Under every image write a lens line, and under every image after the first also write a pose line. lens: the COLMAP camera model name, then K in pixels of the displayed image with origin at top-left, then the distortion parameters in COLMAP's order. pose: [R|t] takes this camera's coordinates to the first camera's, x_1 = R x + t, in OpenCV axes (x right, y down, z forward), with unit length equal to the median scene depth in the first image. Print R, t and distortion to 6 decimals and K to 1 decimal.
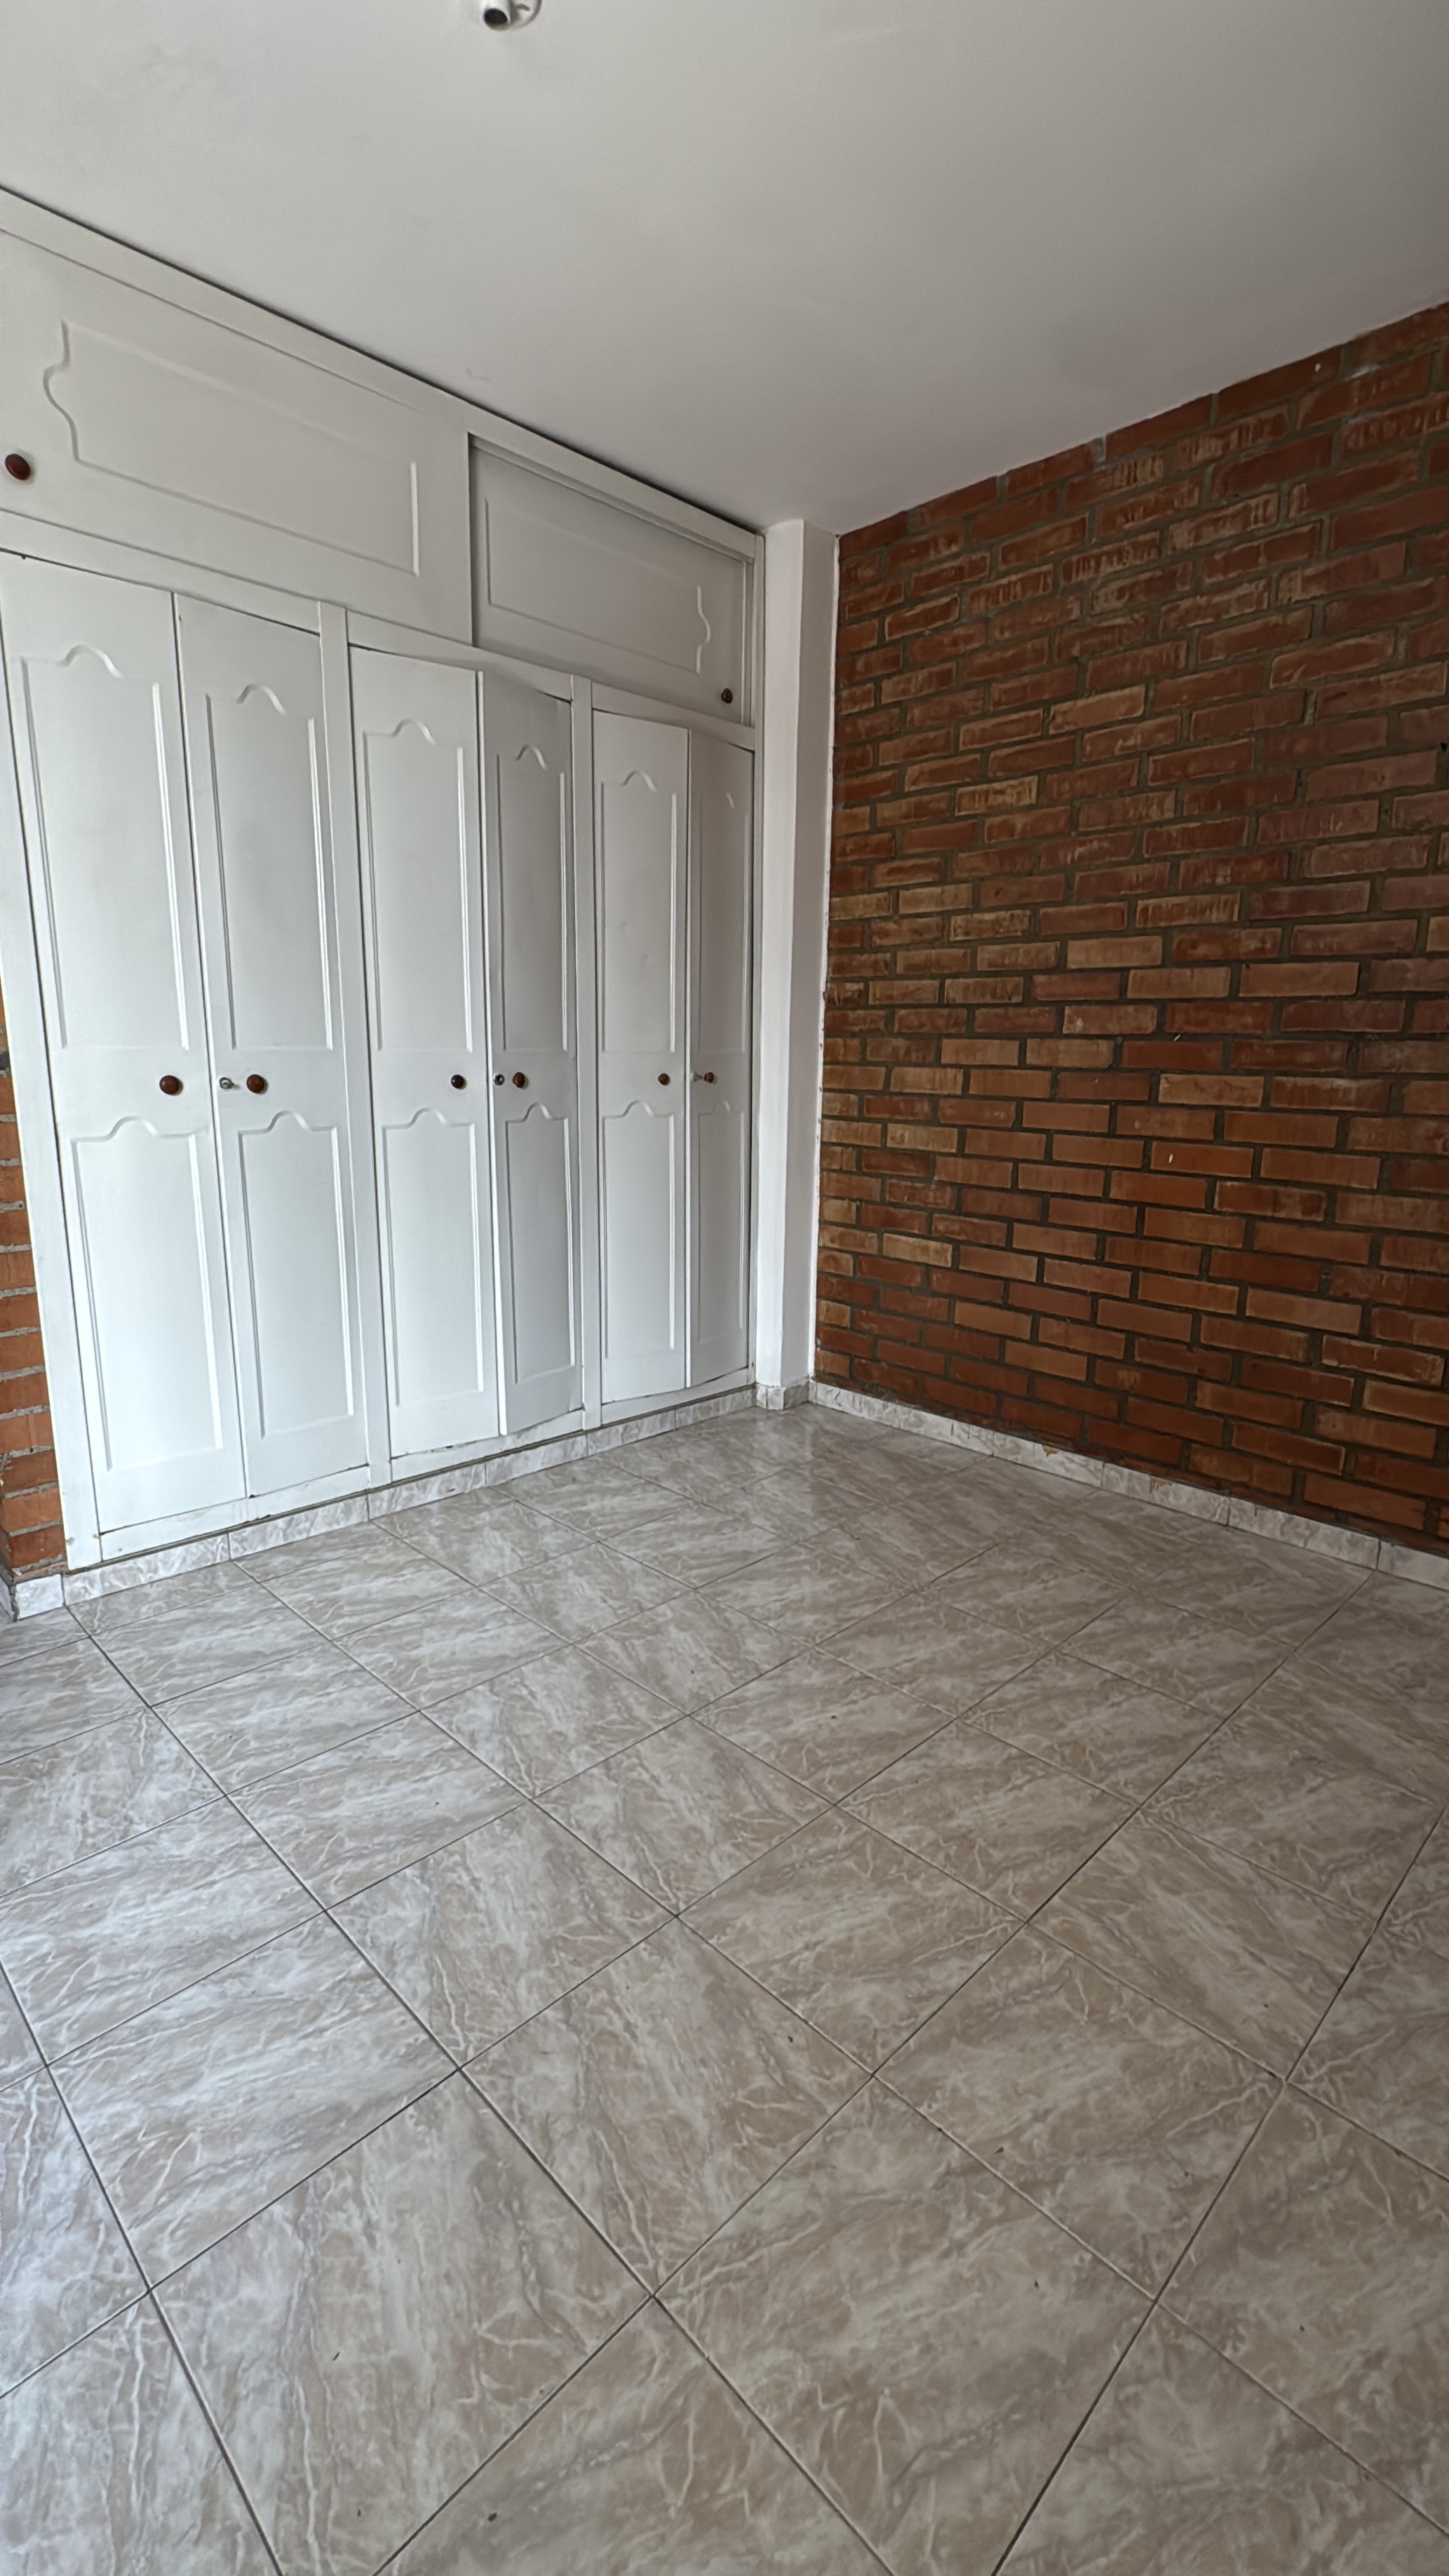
lens RADIAL K [[1135.7, 0, 724.5], [0, 1135.7, 1286.4], [0, 0, 1]] dist [-0.000798, 0.000013]
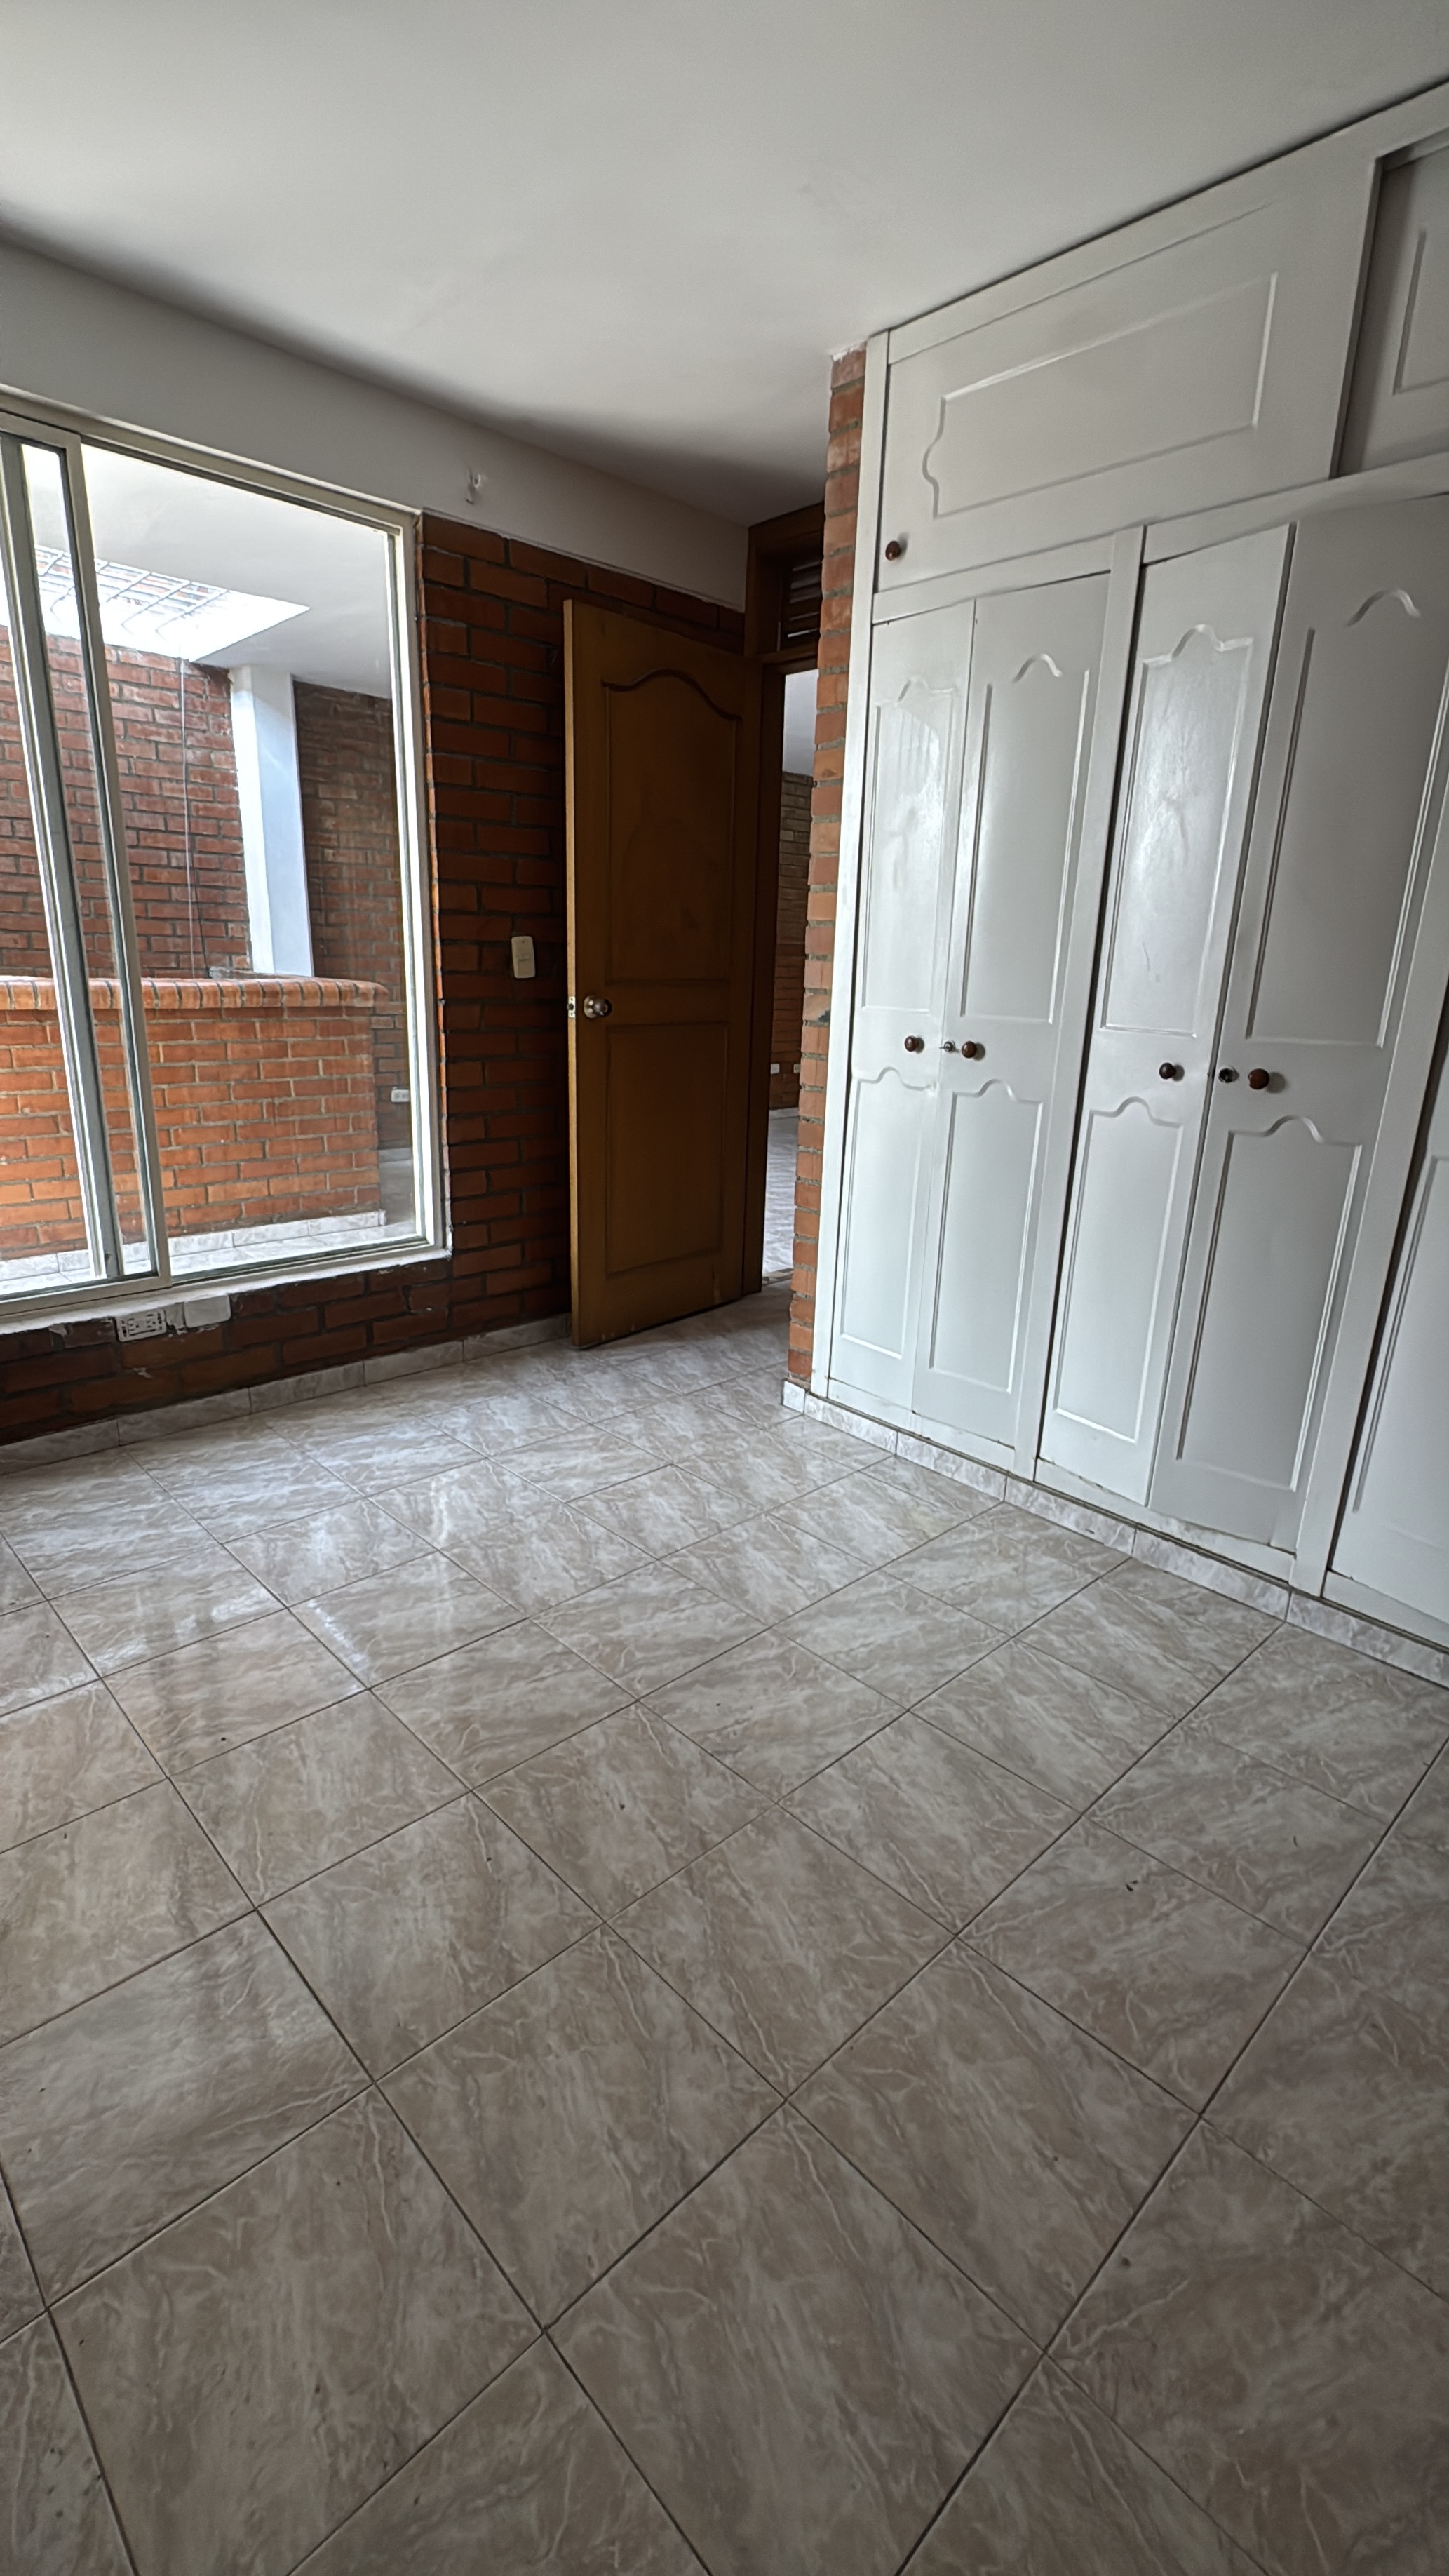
lens RADIAL K [[1126.8, 0, 724.5], [0, 1126.8, 1288.0], [0, 0, 1]] dist [-0.002013, -0.000331]
pose [[-0.014583, 0.273436, -0.961780, 0.637316], [-0.238897, 0.933072, 0.268896, -0.189081], [0.970935, 0.233688, 0.051716, 0.732713]]
